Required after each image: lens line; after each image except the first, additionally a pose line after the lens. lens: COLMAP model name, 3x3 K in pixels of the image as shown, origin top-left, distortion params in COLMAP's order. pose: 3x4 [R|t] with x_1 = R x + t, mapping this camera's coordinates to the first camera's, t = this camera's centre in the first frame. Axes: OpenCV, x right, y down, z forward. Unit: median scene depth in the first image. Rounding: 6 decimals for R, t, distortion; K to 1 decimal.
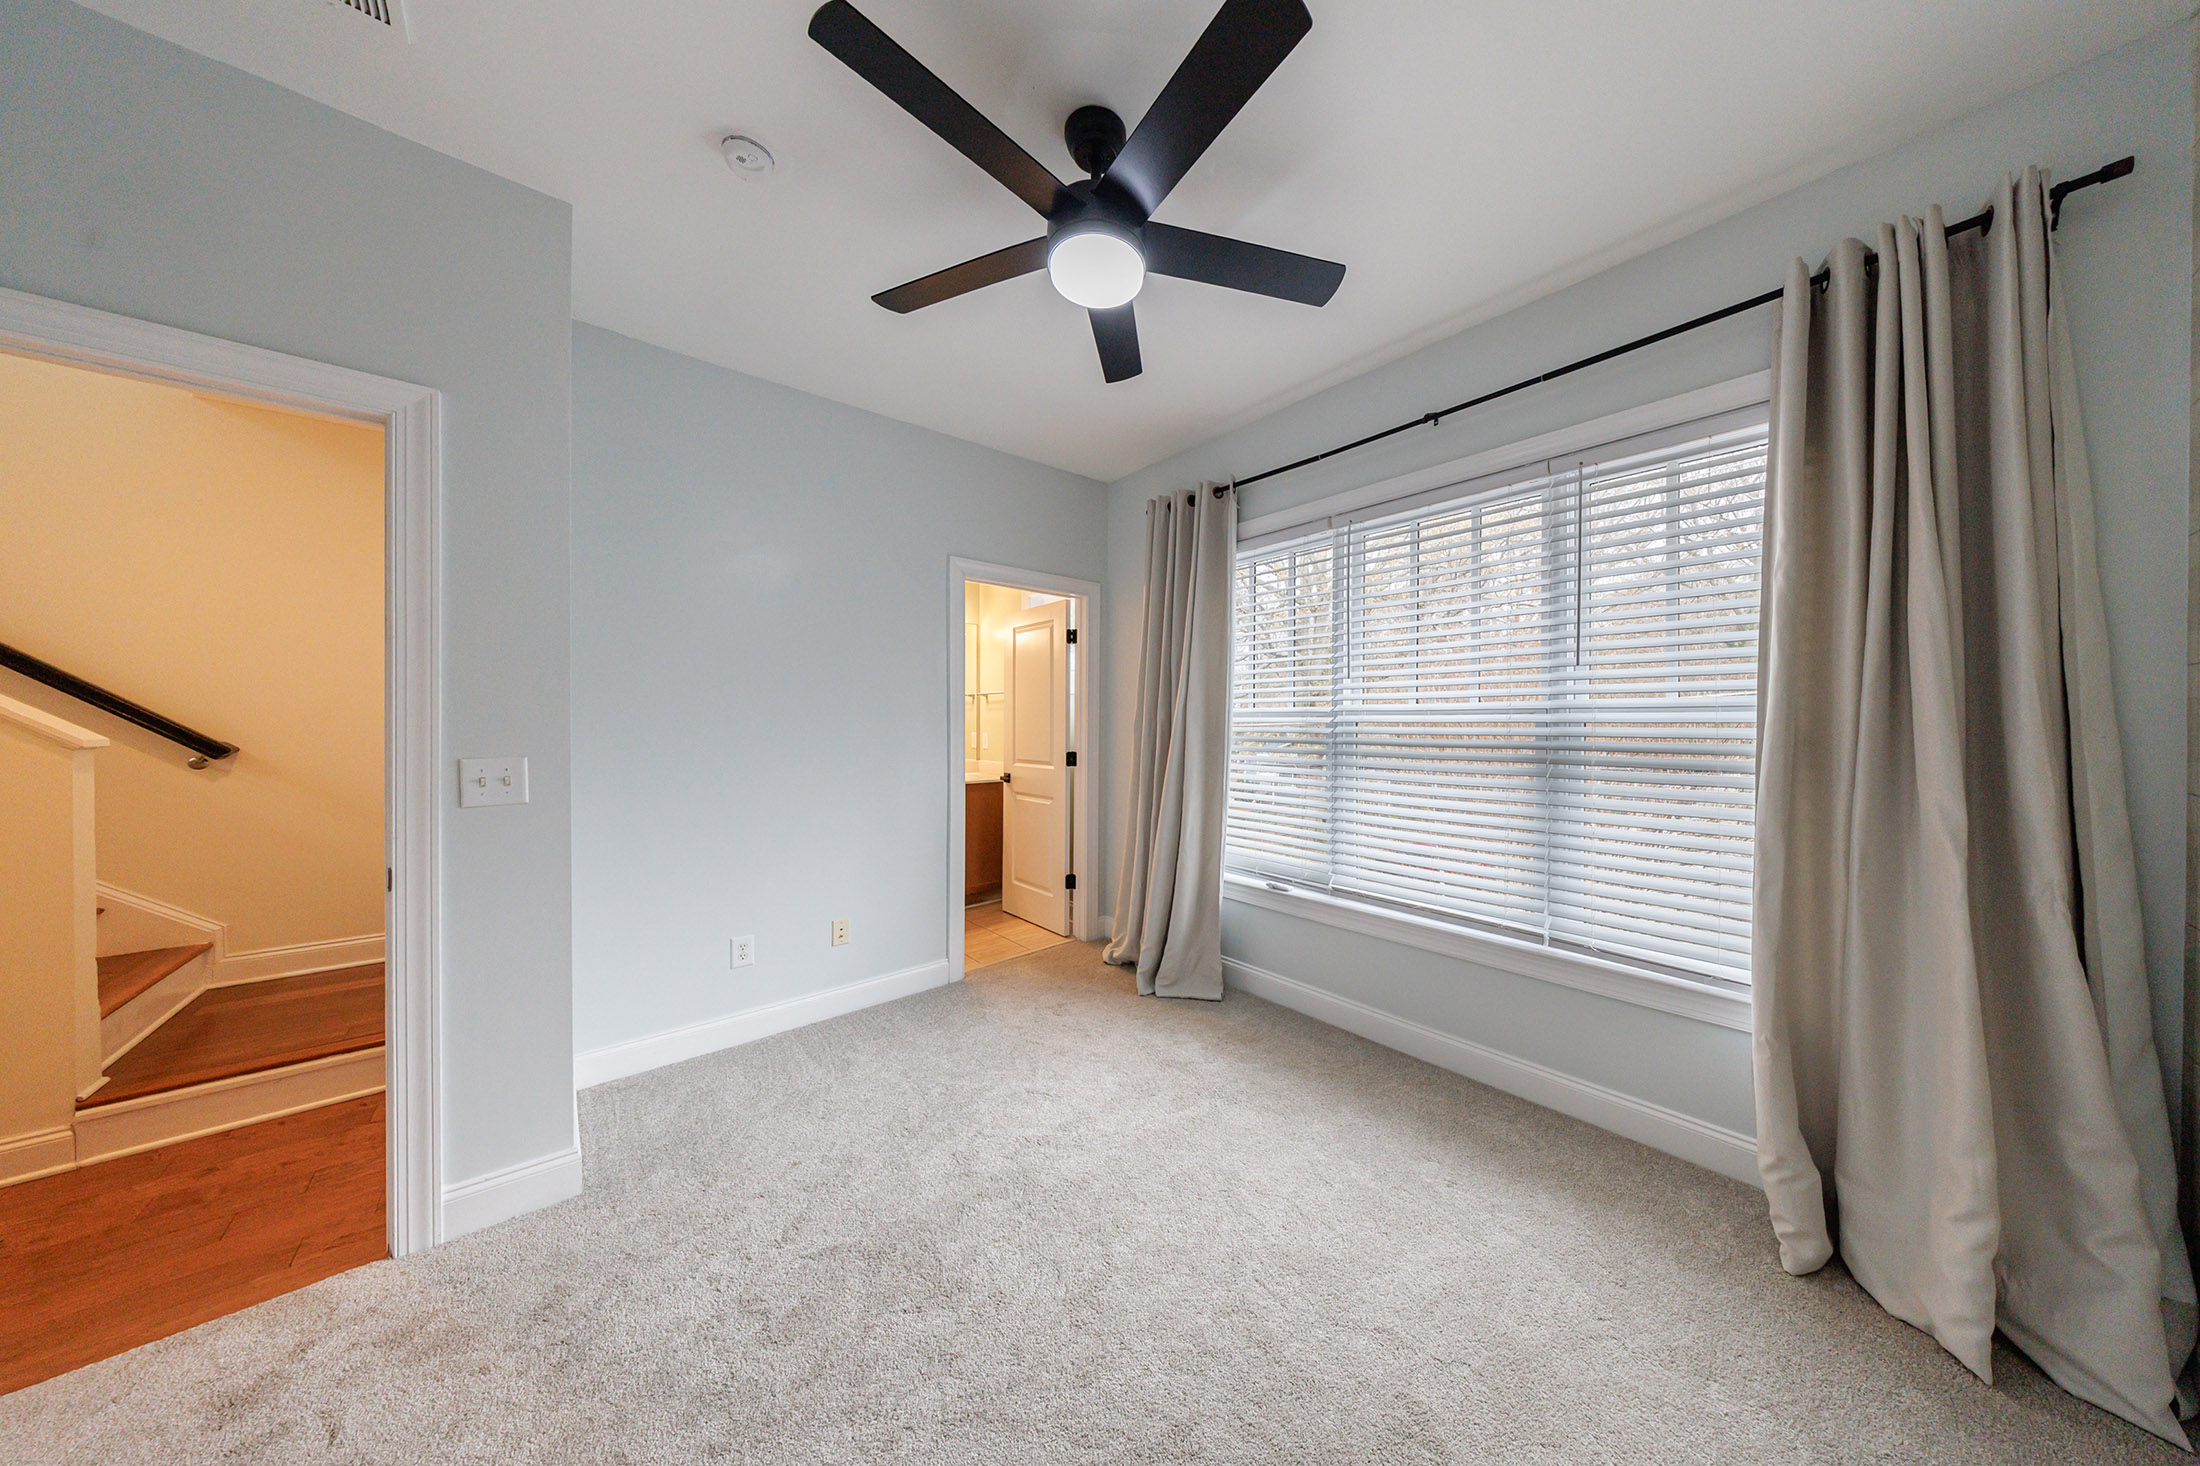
lens RADIAL K [[667.2, 0, 1181.2], [0, 667.2, 727.9], [0, 0, 1]] dist [0.013639, 0.000163]
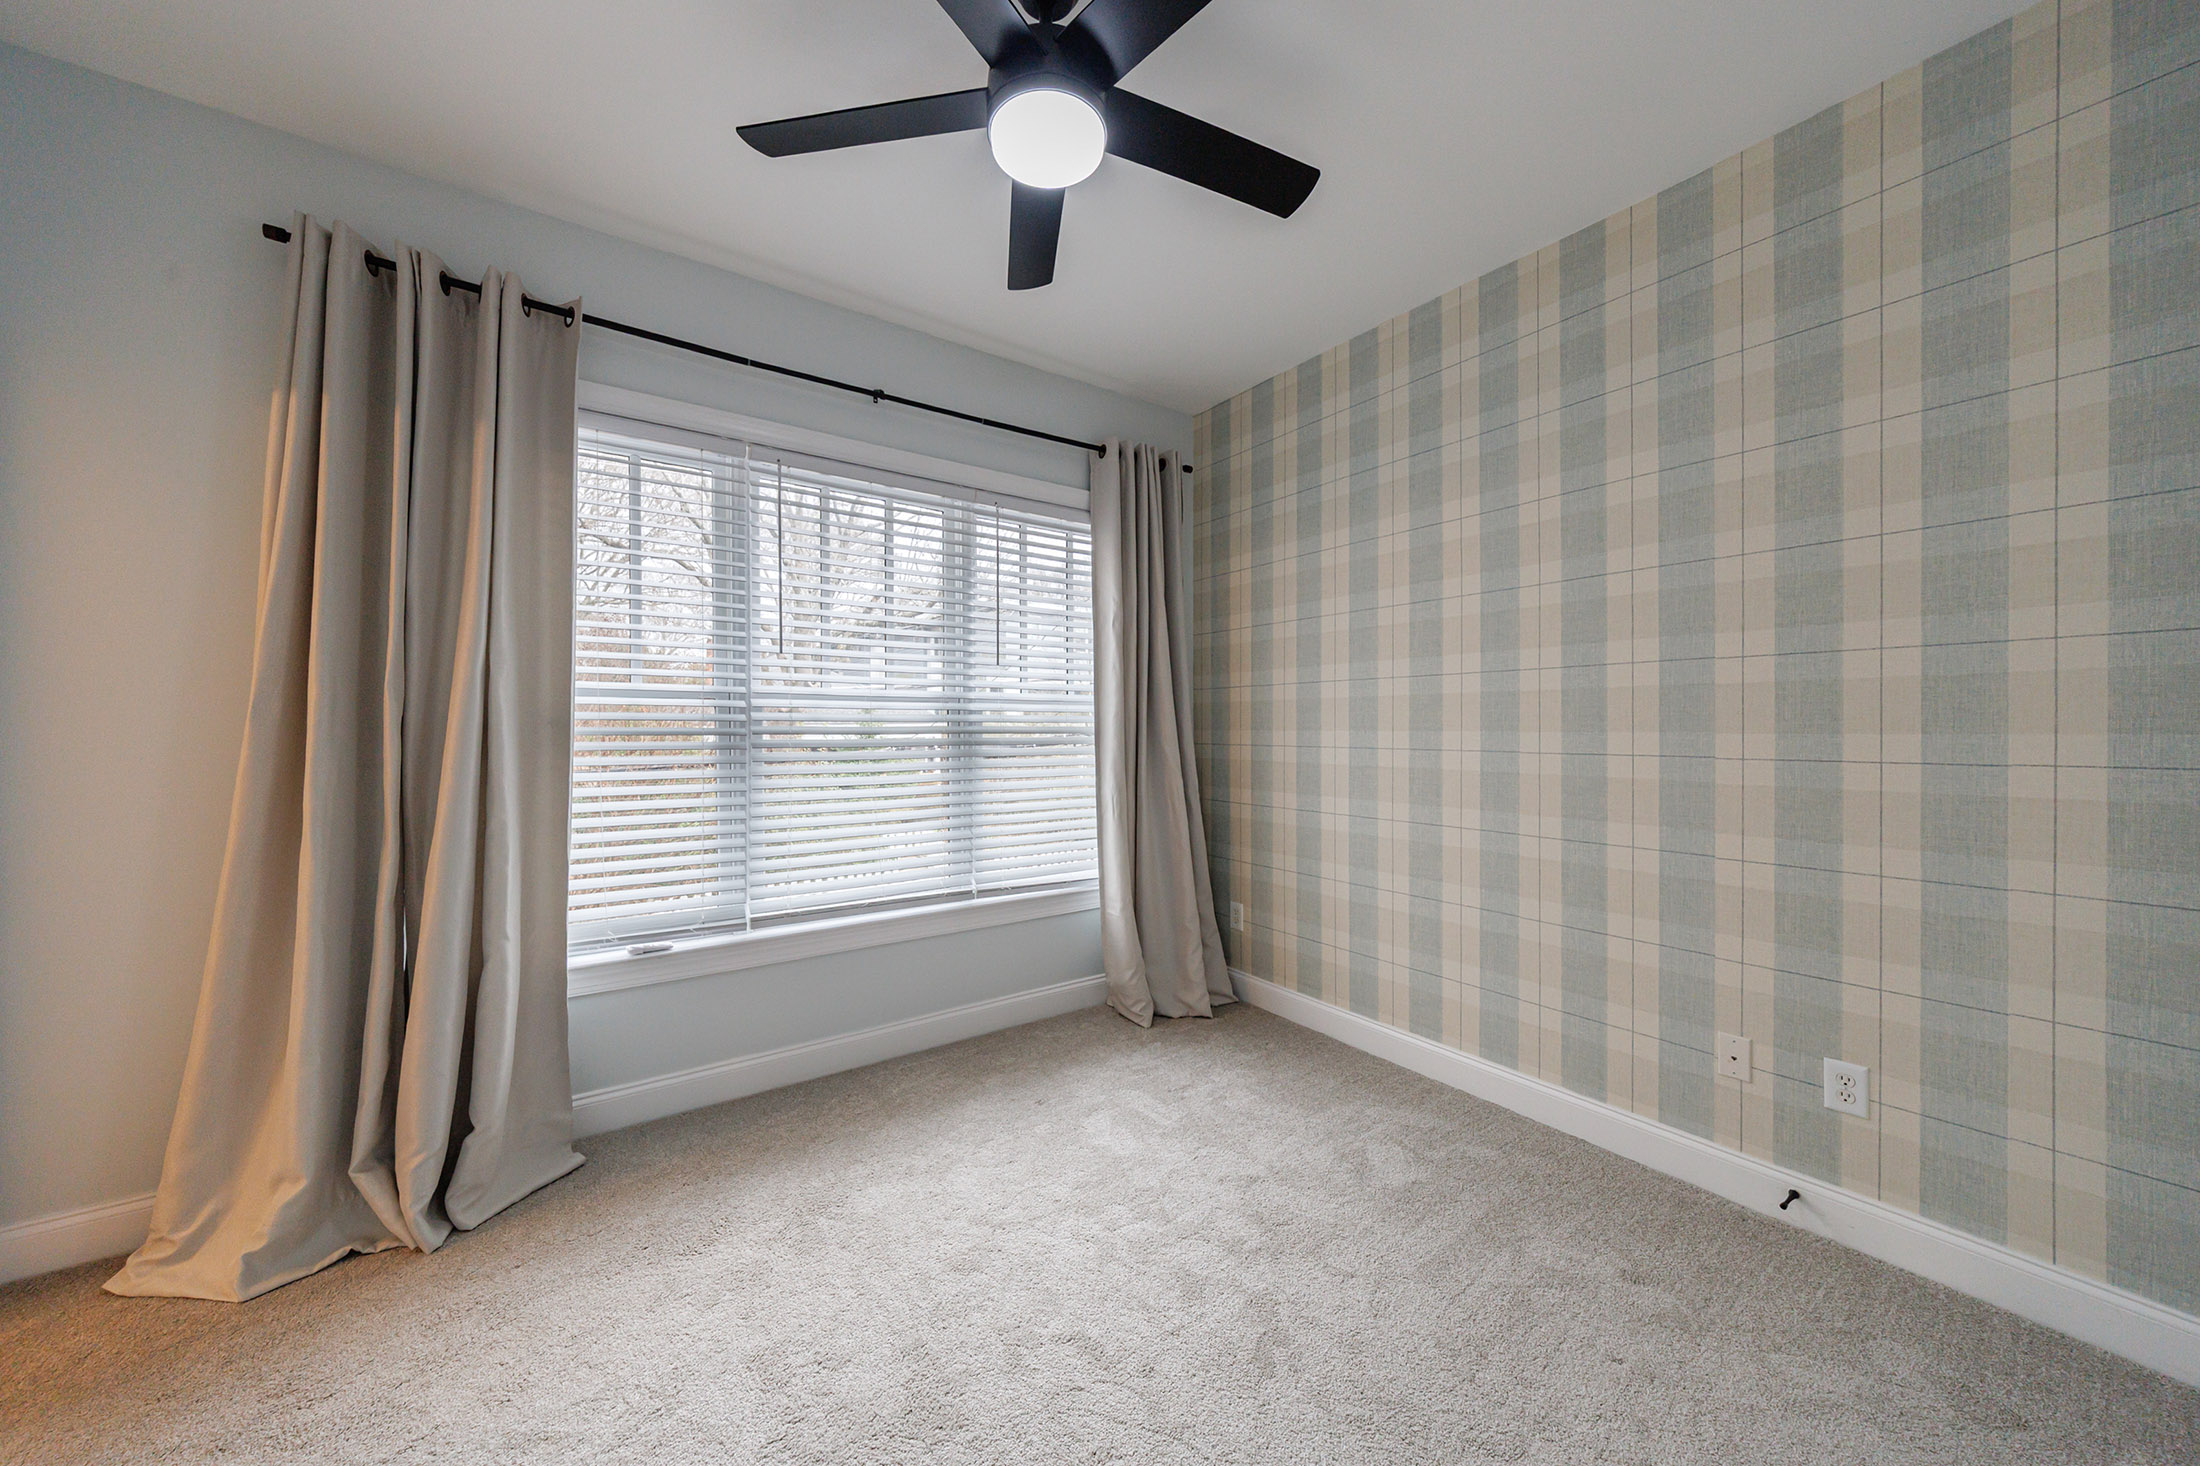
lens RADIAL K [[759.4, 0, 1101.1], [0, 759.4, 716.2], [0, 0, 1]] dist [0.002233, 0.000768]
pose [[0.139617, -0.000845, 0.990205, -0.593892], [-0.001058, 0.999999, 0.001003, 0.000530], [-0.990205, -0.001188, 0.139616, 0.468742]]
